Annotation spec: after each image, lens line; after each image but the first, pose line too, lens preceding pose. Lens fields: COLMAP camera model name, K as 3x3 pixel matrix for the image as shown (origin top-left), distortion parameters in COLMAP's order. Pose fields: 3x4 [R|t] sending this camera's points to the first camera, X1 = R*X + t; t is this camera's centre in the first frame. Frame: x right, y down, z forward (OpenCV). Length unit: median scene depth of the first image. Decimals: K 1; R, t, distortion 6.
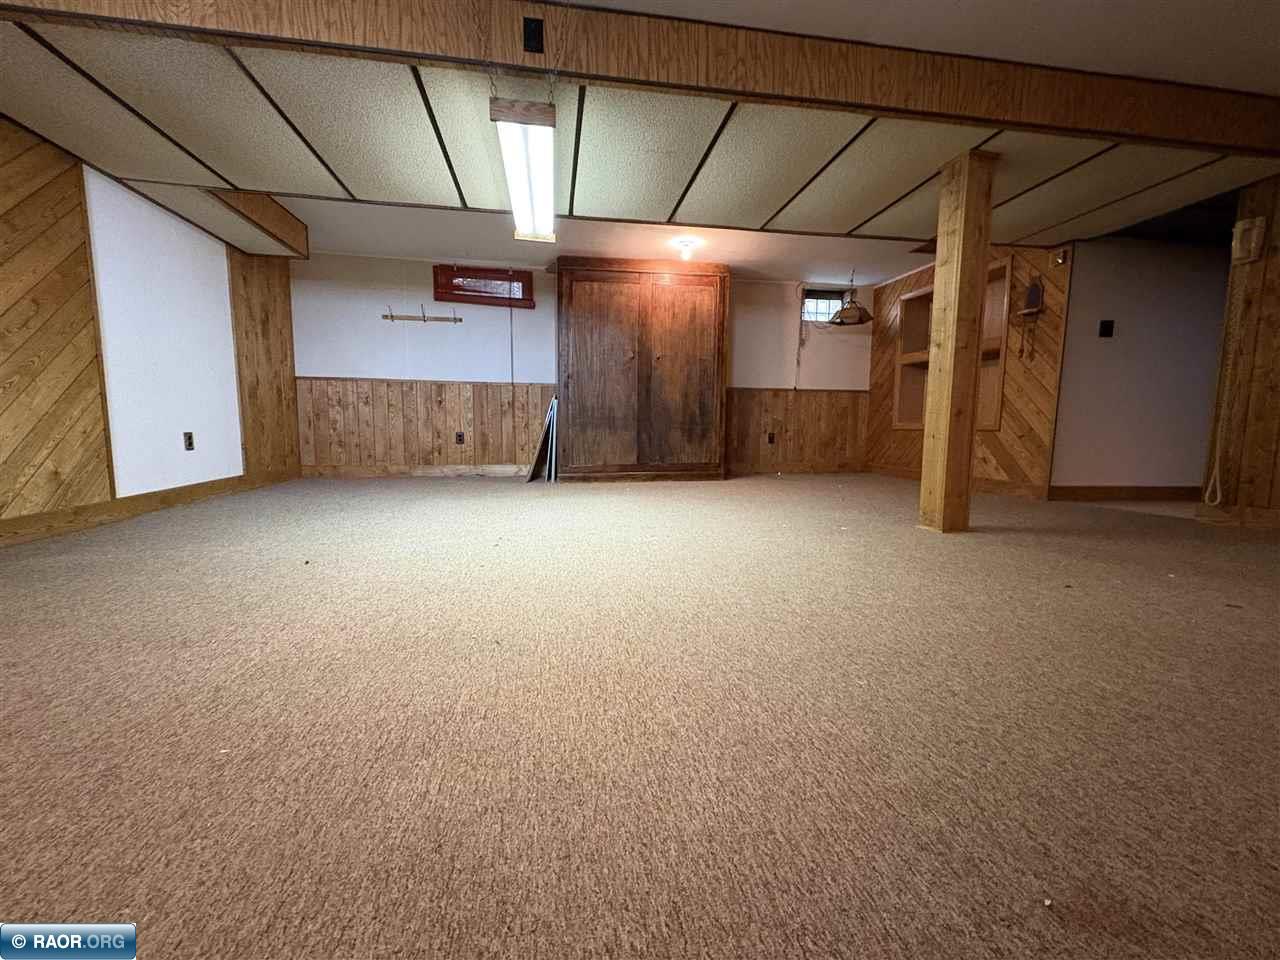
lens RADIAL K [[509.9, 0, 642.3], [0, 509.9, 474.7], [0, 0, 1]] dist [-0.002781, 0.000181]
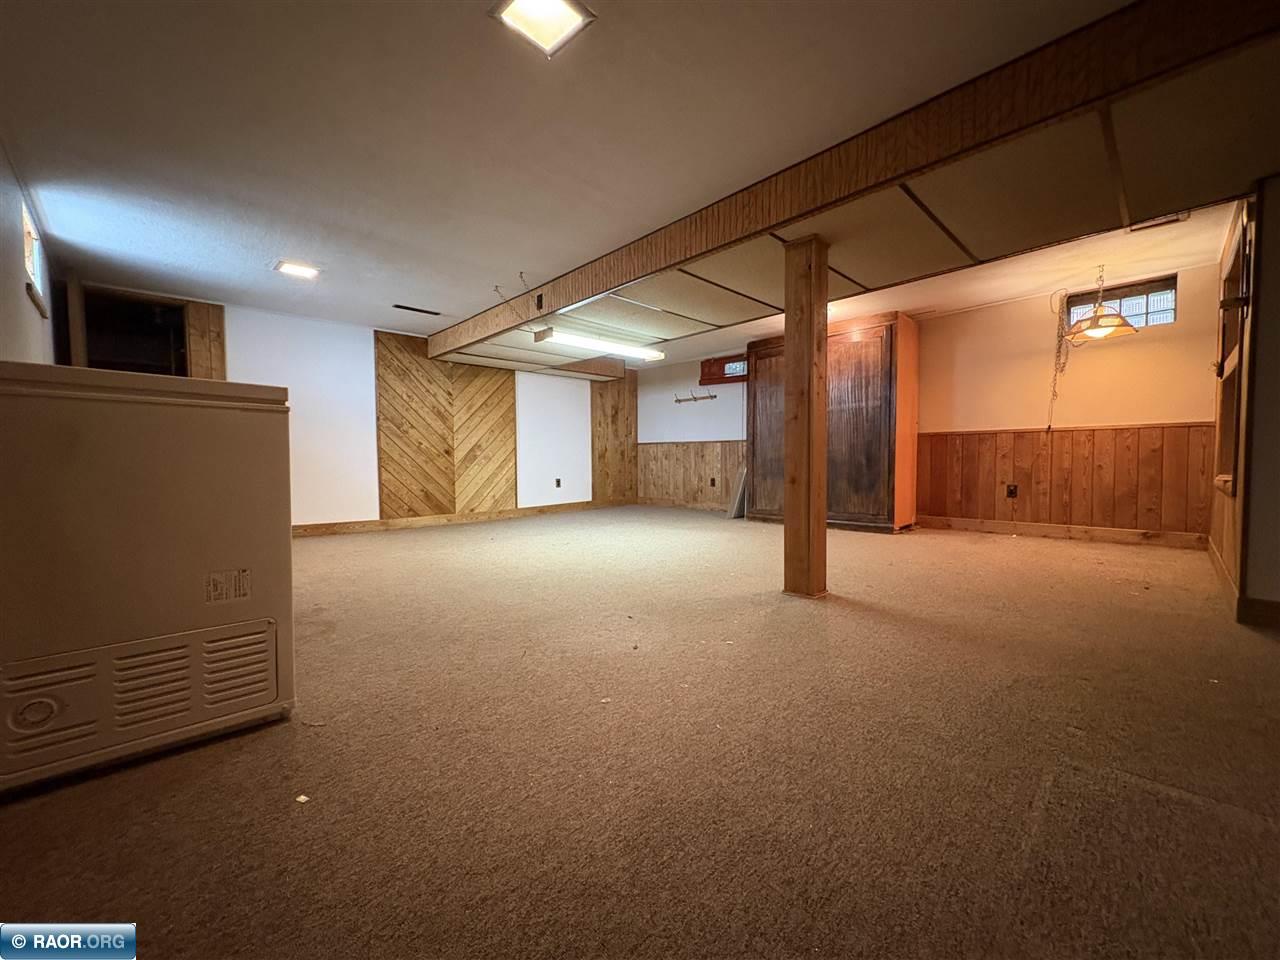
lens RADIAL K [[509.9, 0, 639.4], [0, 509.9, 475.7], [0, 0, 1]] dist [-0.002781, 0.000181]
pose [[0.561278, 0.015426, -0.827483, 0.693354], [-0.063630, 0.997671, -0.024561, -0.045917], [0.825178, 0.066438, 0.560953, 0.078649]]
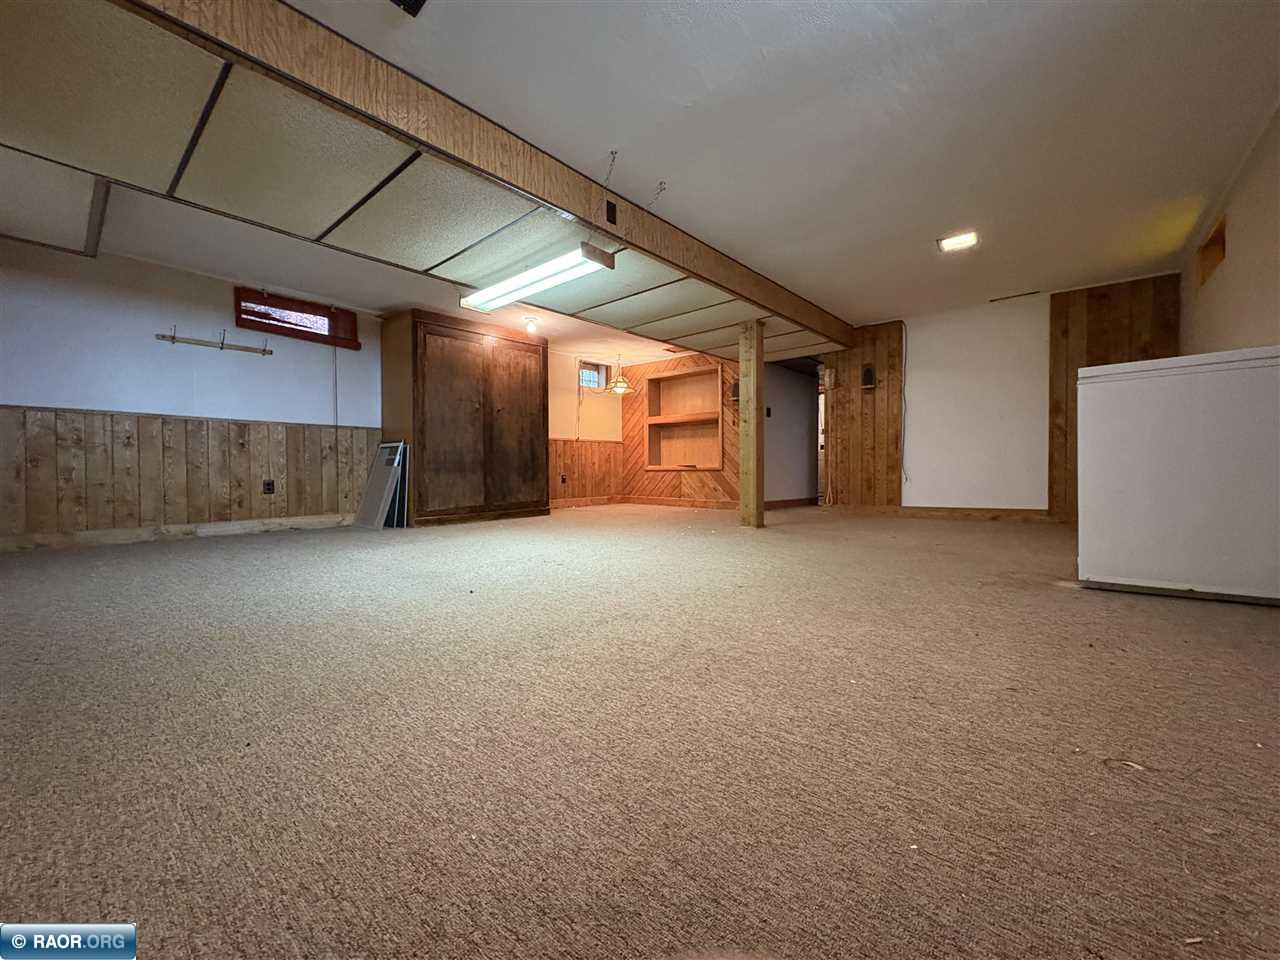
lens RADIAL K [[509.9, 0, 642.8], [0, 509.9, 482.4], [0, 0, 1]] dist [-0.002781, 0.000181]
pose [[0.773409, -0.028430, 0.633269, -0.436239], [0.071268, 0.996560, -0.042299, 0.001499], [-0.629888, 0.077846, 0.772775, -0.063485]]
